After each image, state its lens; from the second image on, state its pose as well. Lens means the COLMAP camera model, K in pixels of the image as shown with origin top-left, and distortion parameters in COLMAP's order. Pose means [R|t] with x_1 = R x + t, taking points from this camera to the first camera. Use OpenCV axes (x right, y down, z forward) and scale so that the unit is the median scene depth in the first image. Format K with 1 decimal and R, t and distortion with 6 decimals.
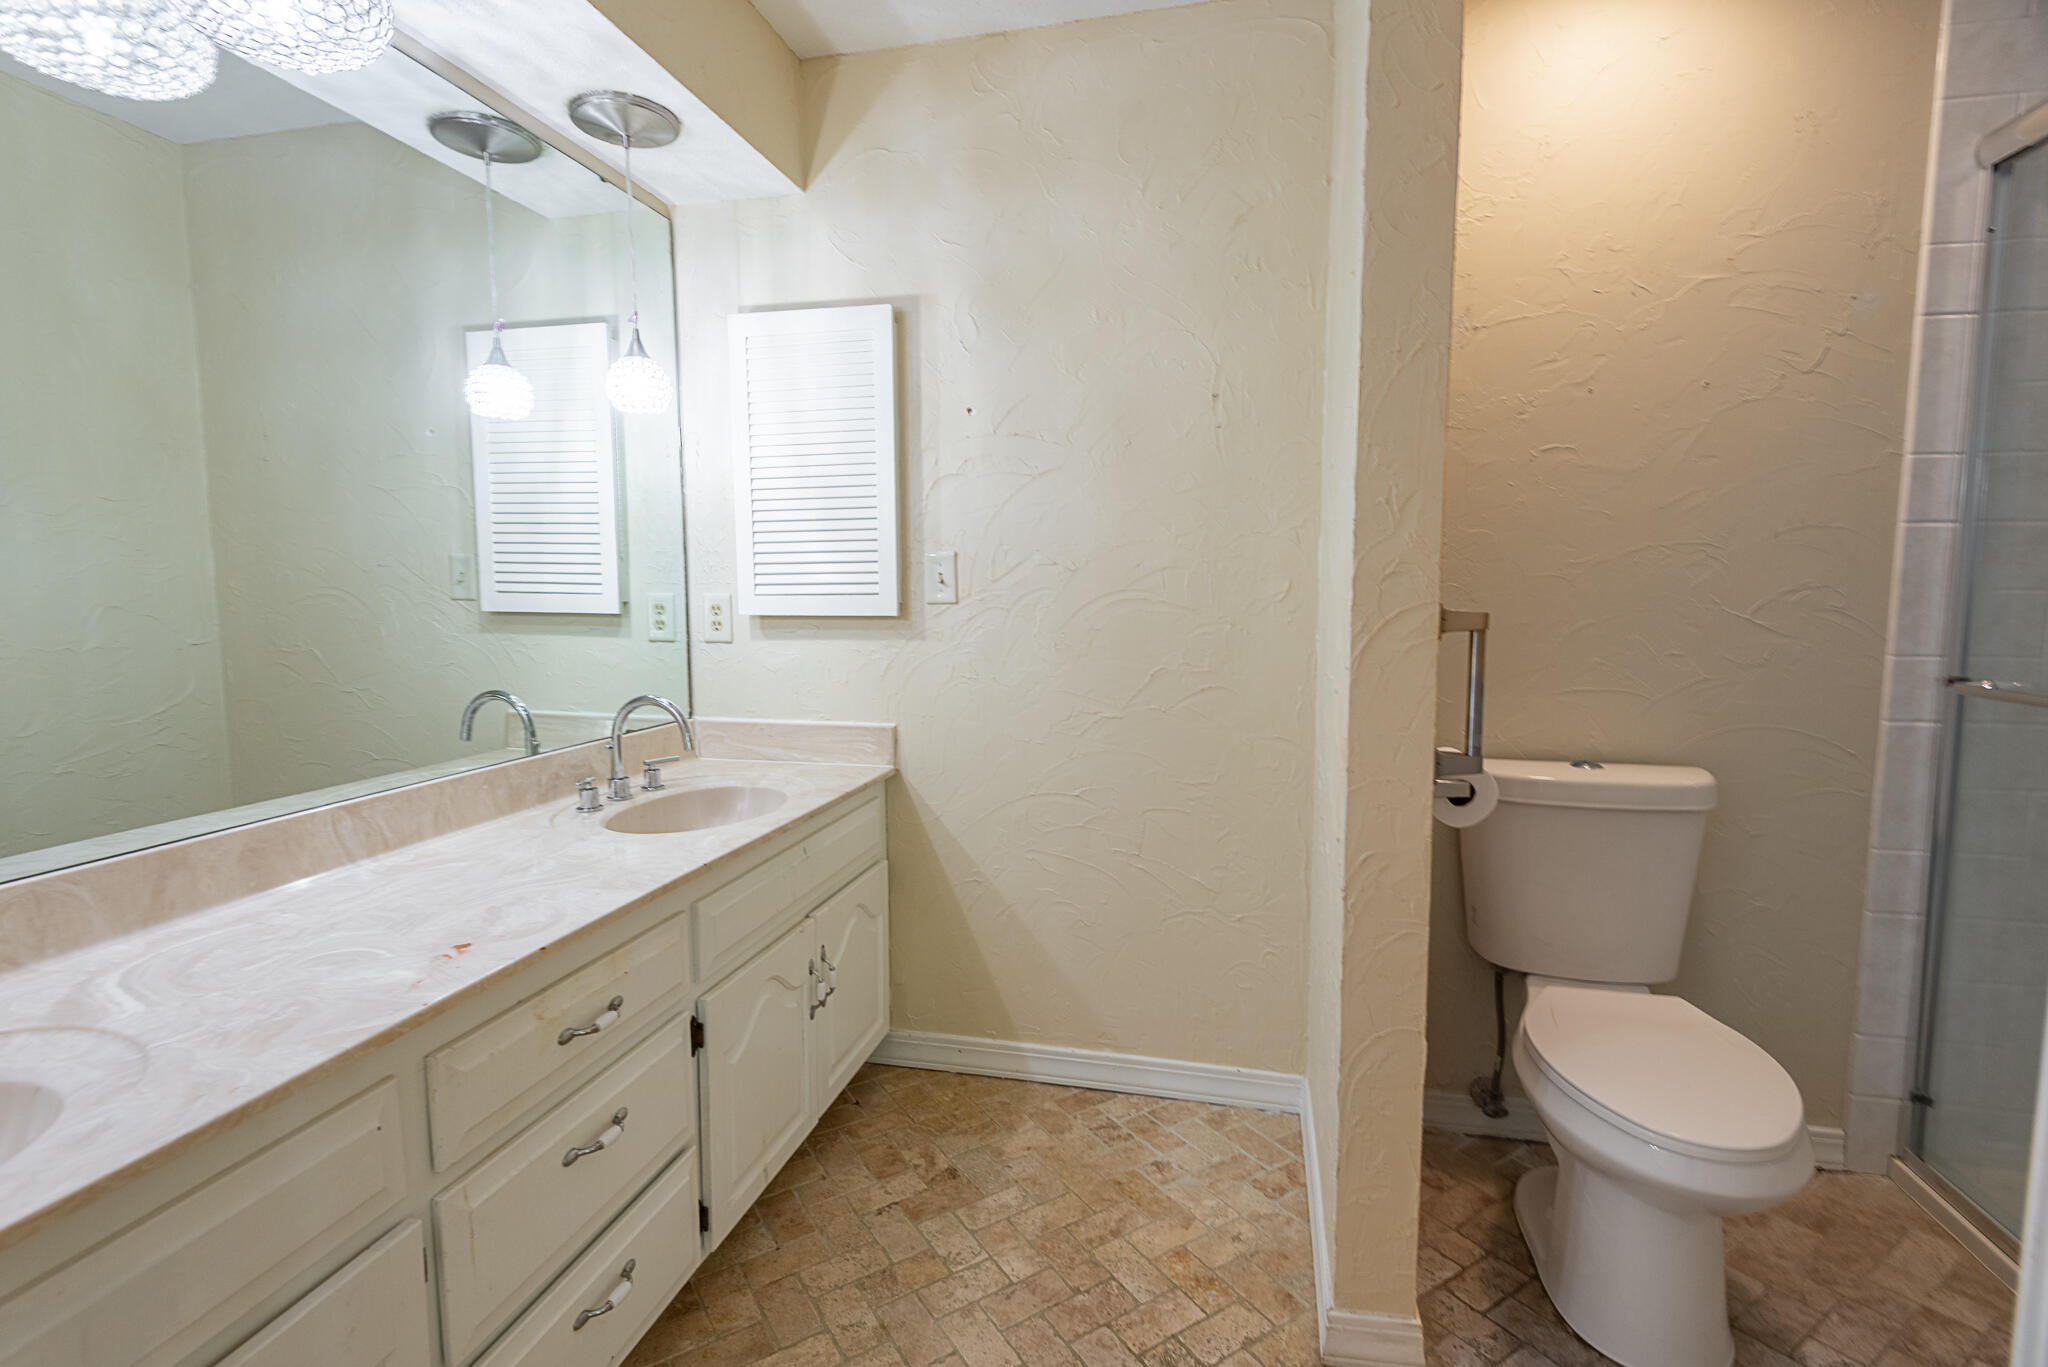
lens RADIAL K [[947.9, 0, 1023.6], [0, 947.9, 679.5], [0, 0, 1]] dist [0.038637, -0.021756]
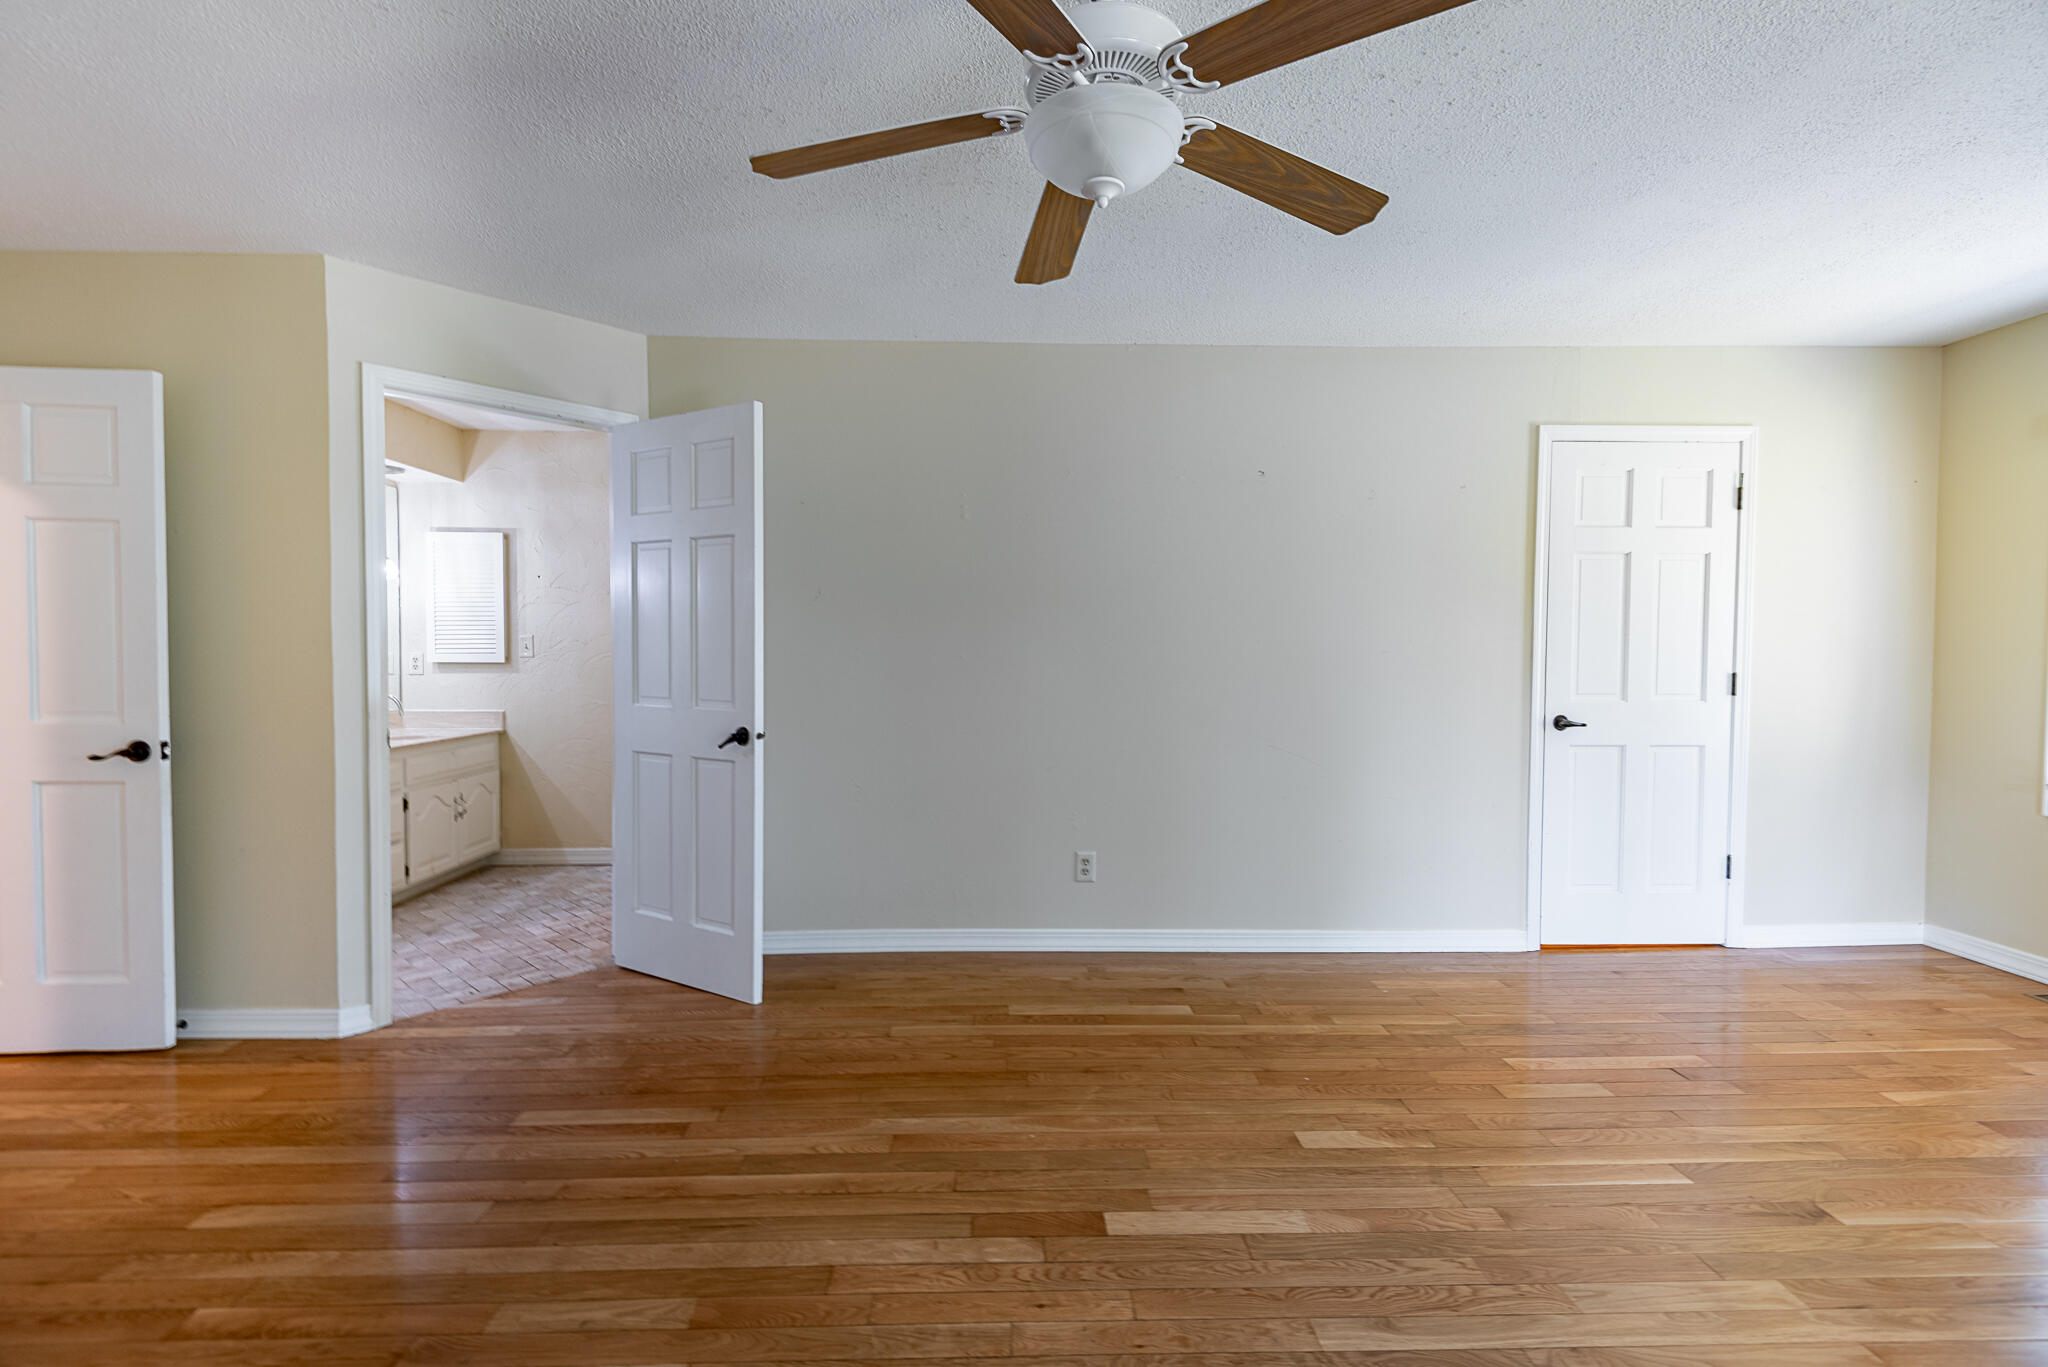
lens RADIAL K [[939.2, 0, 1020.7], [0, 939.2, 679.9], [0, 0, 1]] dist [0.033342, -0.023280]
pose [[0.966726, -0.001847, 0.255807, 0.585212], [0.018589, 0.997837, -0.063046, 0.171659], [-0.255137, 0.065703, 0.964670, -1.832870]]
